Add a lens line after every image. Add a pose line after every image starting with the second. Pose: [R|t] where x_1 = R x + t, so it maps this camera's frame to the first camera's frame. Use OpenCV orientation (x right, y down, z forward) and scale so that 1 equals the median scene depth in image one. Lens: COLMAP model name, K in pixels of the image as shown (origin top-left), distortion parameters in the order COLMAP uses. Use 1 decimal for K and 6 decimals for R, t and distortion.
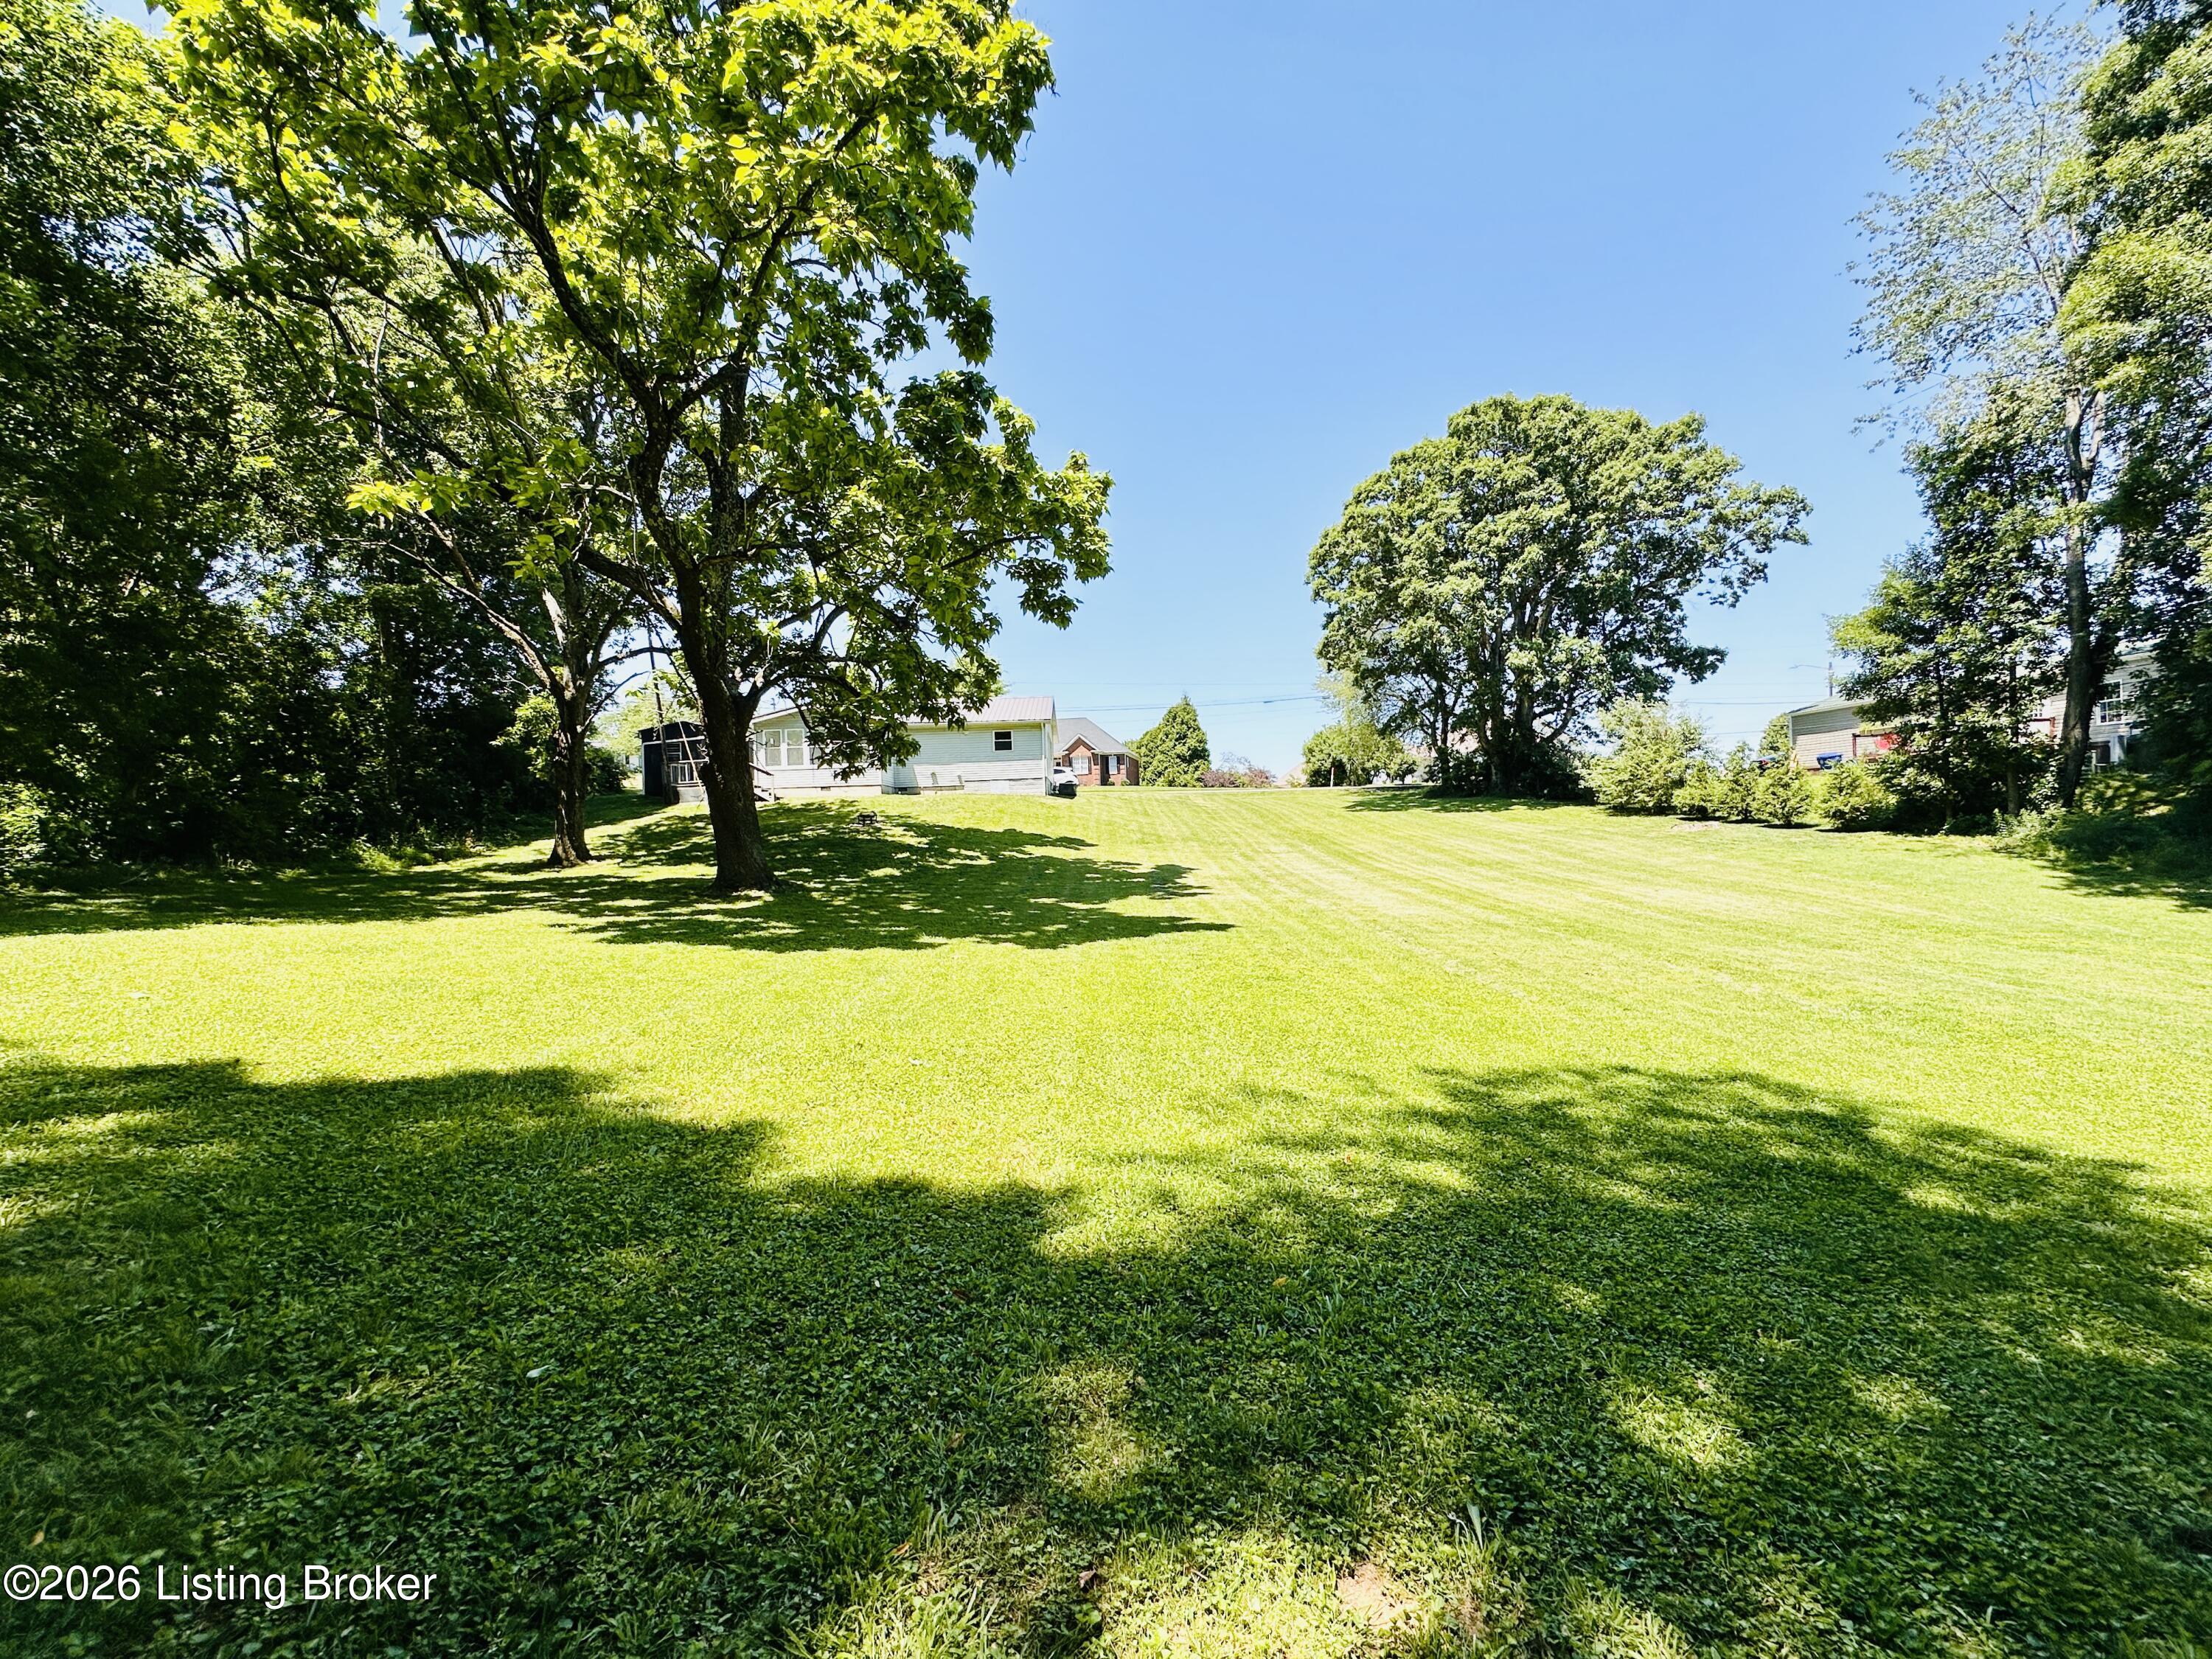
lens RADIAL K [[879.7, 0, 1104.1], [0, 879.7, 831.9], [0, 0, 1]] dist [-0.004964, 0.000896]
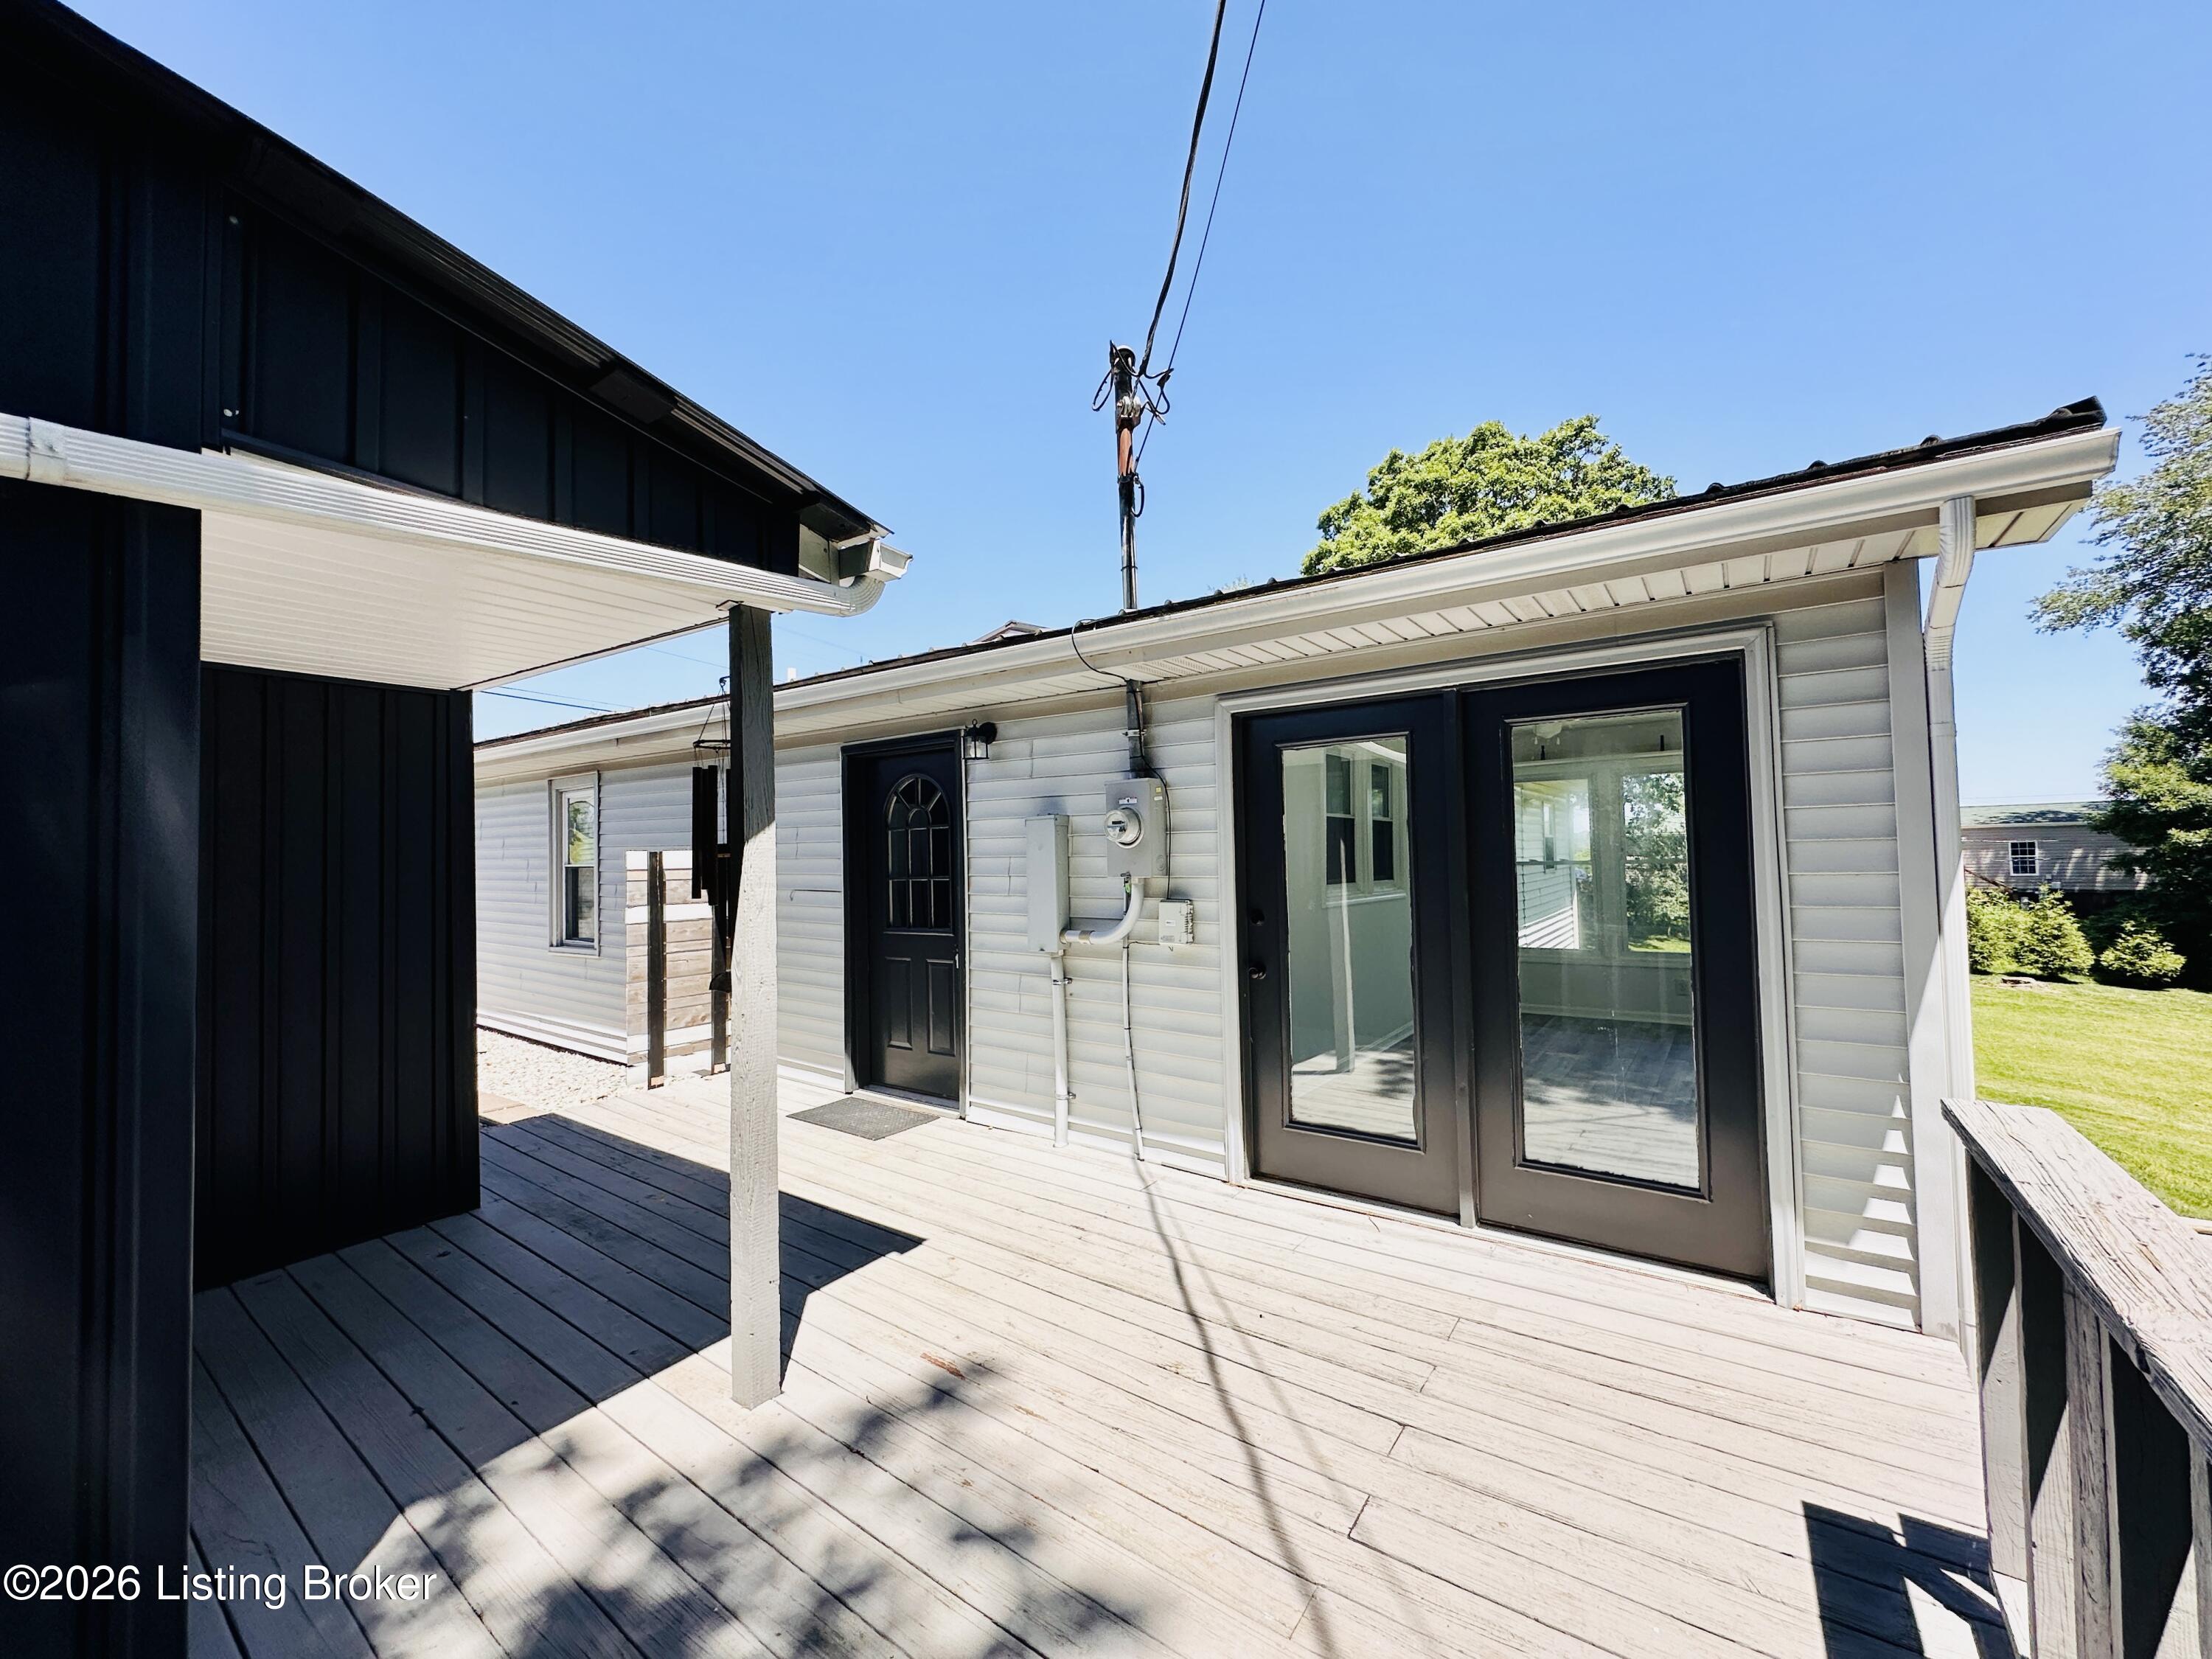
lens RADIAL K [[879.7, 0, 1109.9], [0, 879.7, 831.0], [0, 0, 1]] dist [-0.004964, 0.000896]
pose [[0.618625, 0.048456, 0.784191, -0.680840], [0.001705, 0.998011, -0.063013, -0.124529], [-0.785684, 0.040319, 0.617312, 1.400393]]
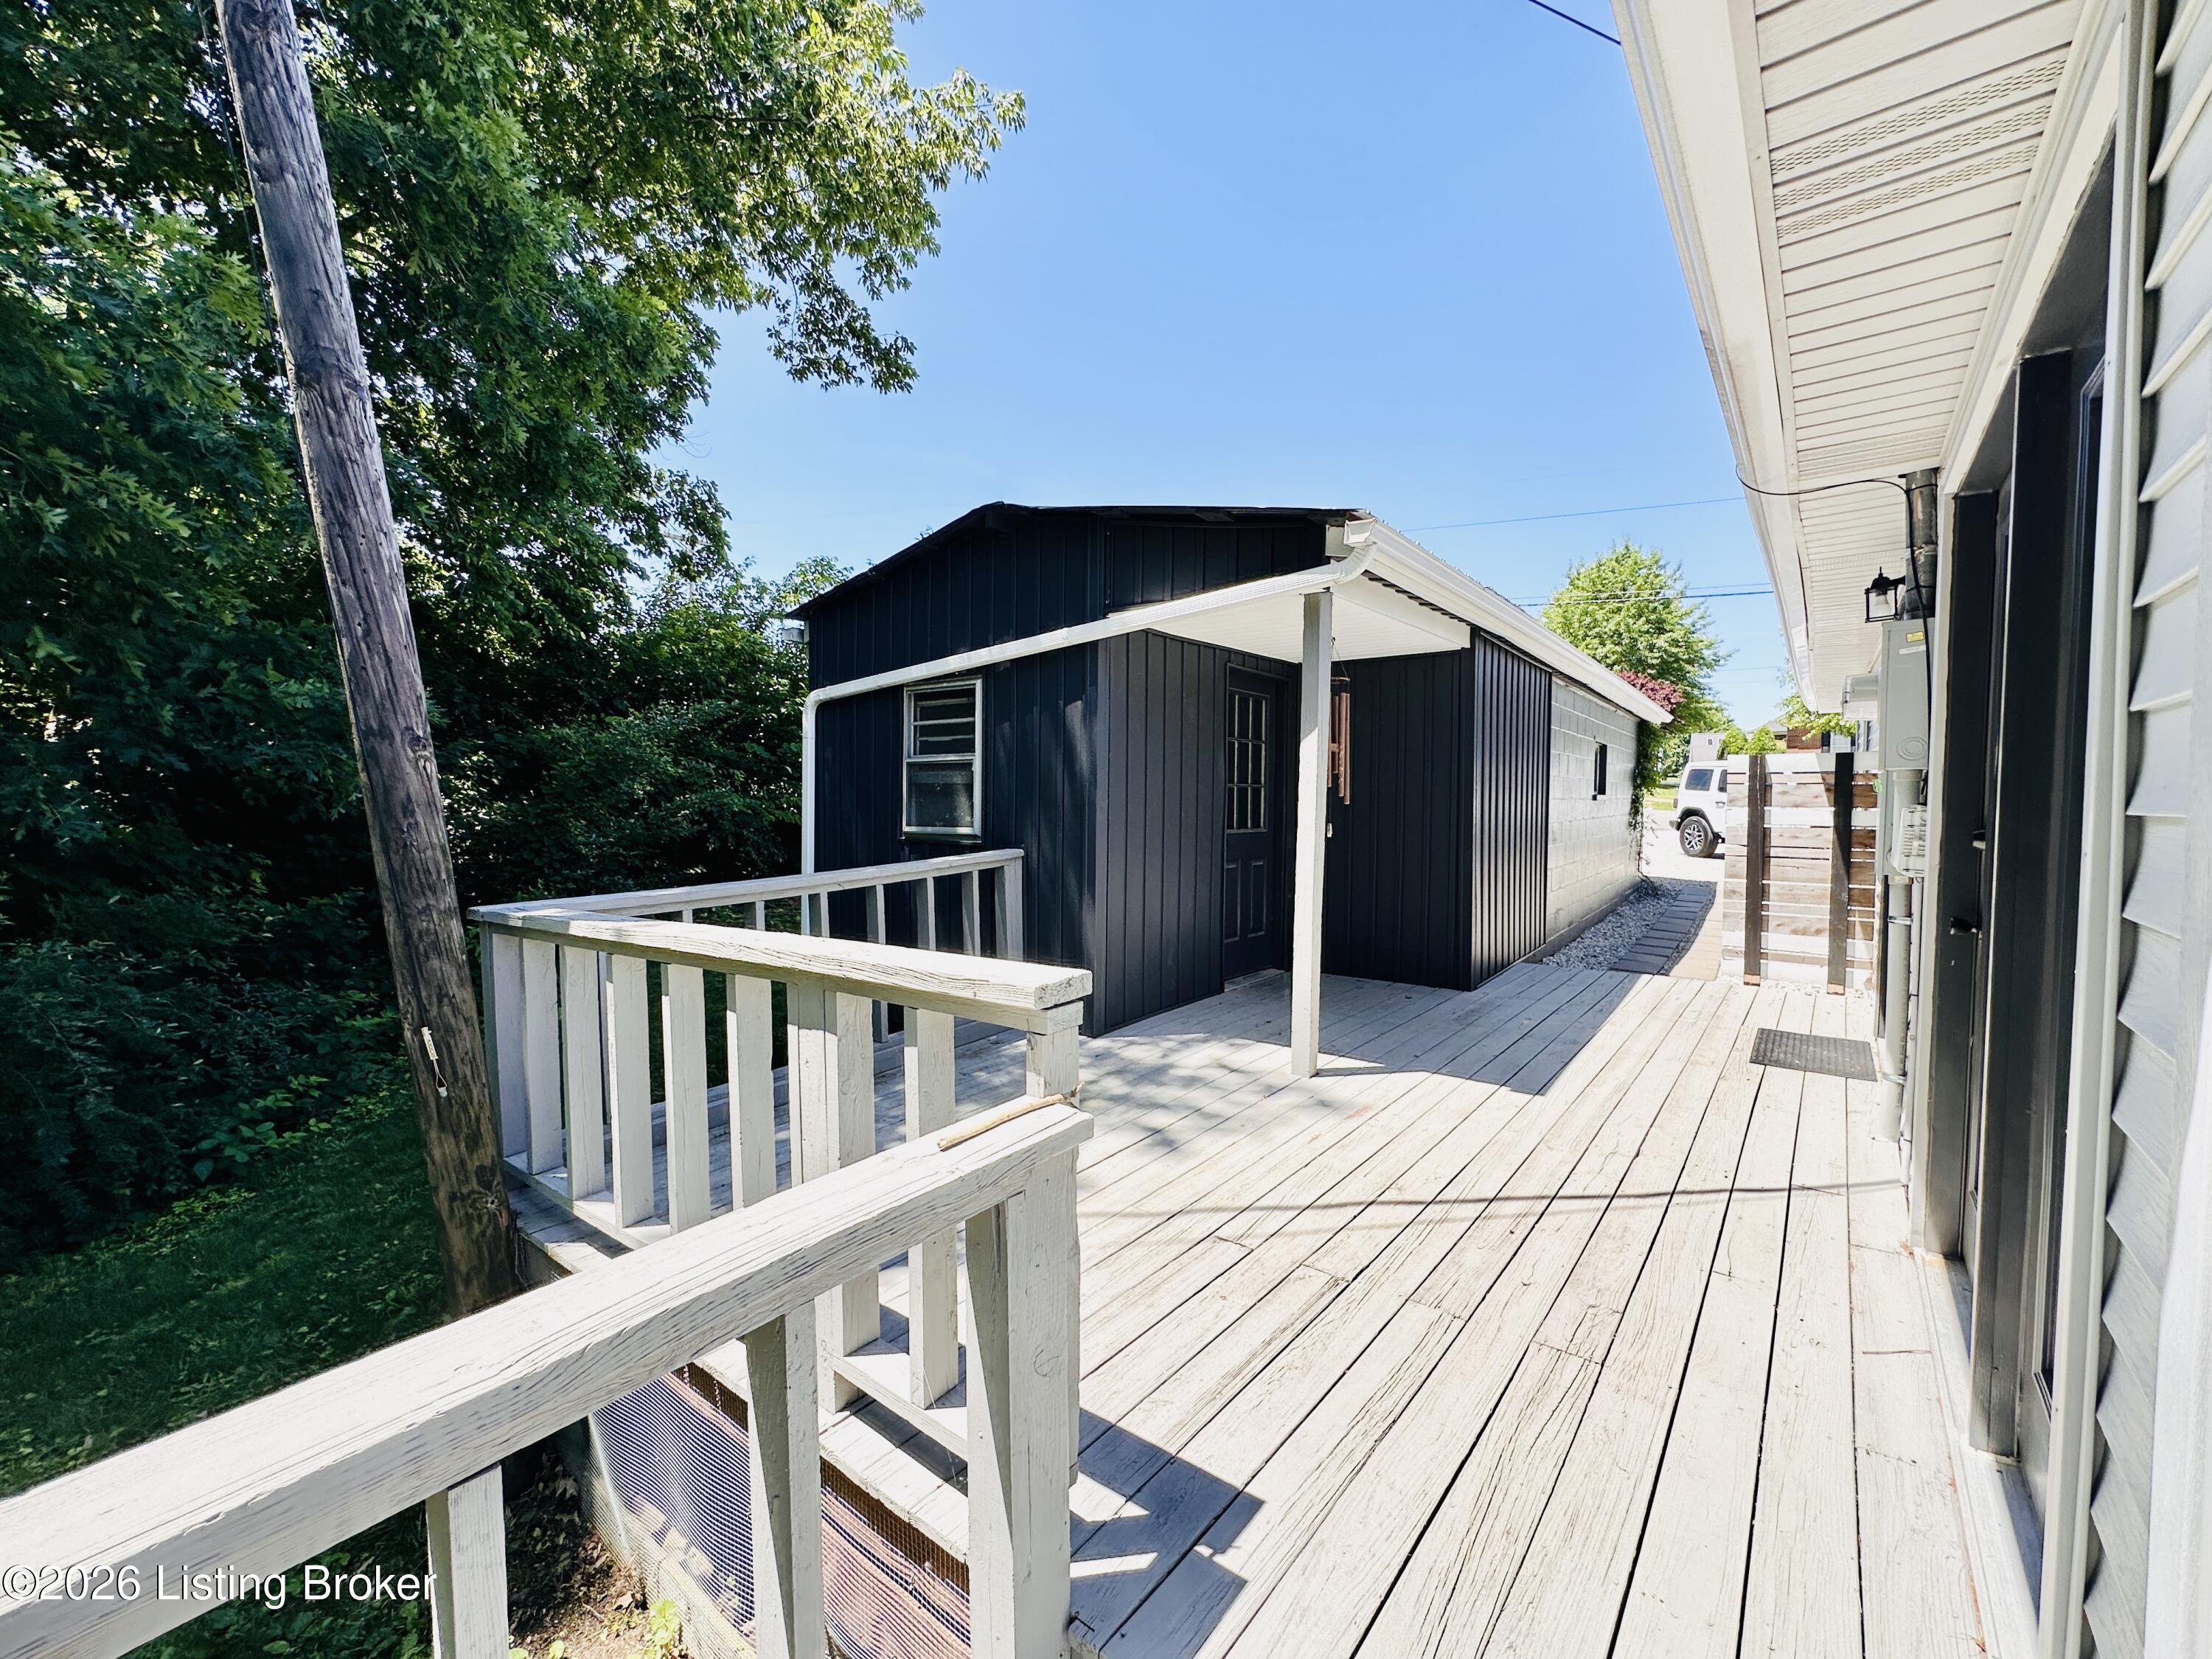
lens RADIAL K [[879.7, 0, 1107.6], [0, 879.7, 820.1], [0, 0, 1]] dist [-0.004964, 0.000896]
pose [[0.755126, 0.062027, -0.652639, -0.548894], [-0.037230, 0.997965, 0.051771, -0.122196], [0.654522, -0.014796, 0.755898, 1.347034]]
